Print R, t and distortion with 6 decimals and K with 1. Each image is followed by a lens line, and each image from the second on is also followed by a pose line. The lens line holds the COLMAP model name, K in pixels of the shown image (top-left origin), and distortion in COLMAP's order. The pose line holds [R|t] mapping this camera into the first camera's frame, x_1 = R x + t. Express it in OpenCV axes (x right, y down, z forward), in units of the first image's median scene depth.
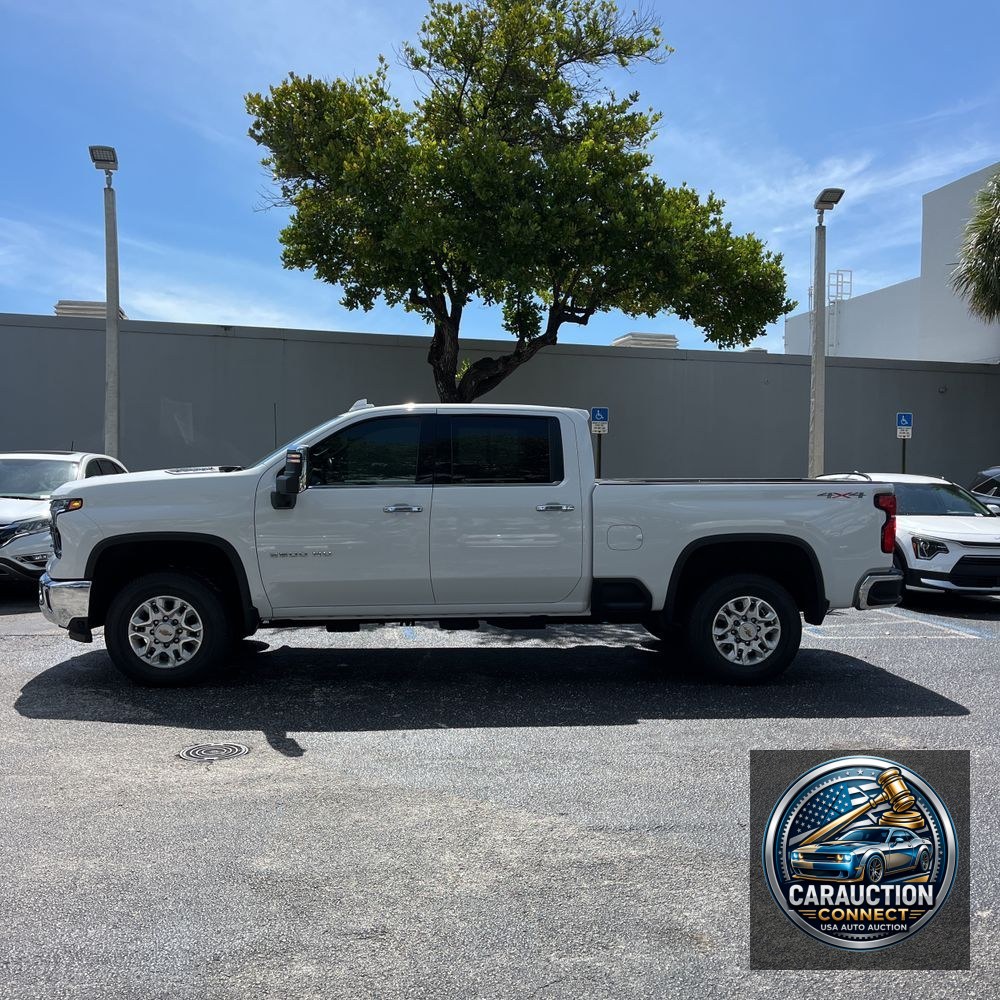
lens RADIAL K [[1019.1, 0, 509.0], [0, 1019.1, 504.7], [0, 0, 1]] dist [0.022131, 0.000000]
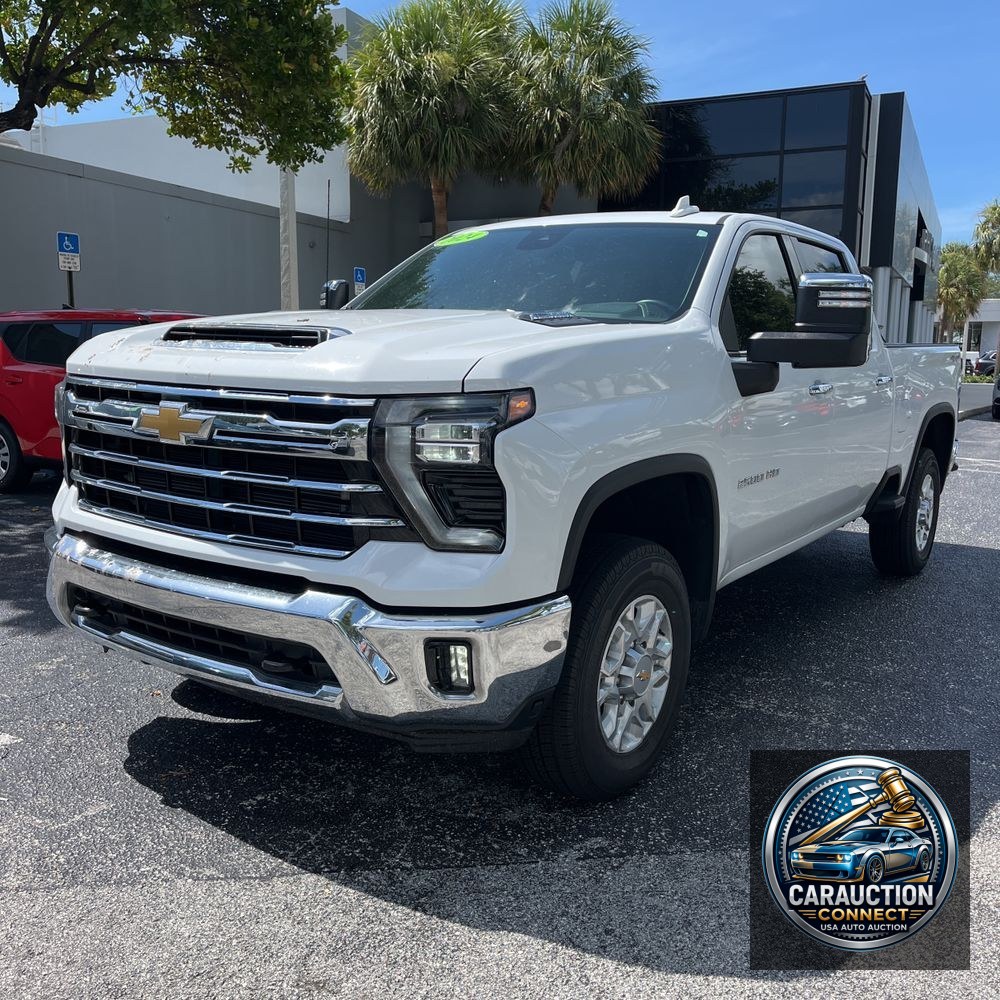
lens RADIAL K [[1019.1, 0, 502.3], [0, 1019.1, 499.4], [0, 0, 1]] dist [0.022131, 0.000000]
pose [[0.631769, -0.116425, 0.766364, -0.304033], [0.013334, 0.990142, 0.139429, -0.007582], [-0.775042, -0.077868, 0.627094, 0.324433]]
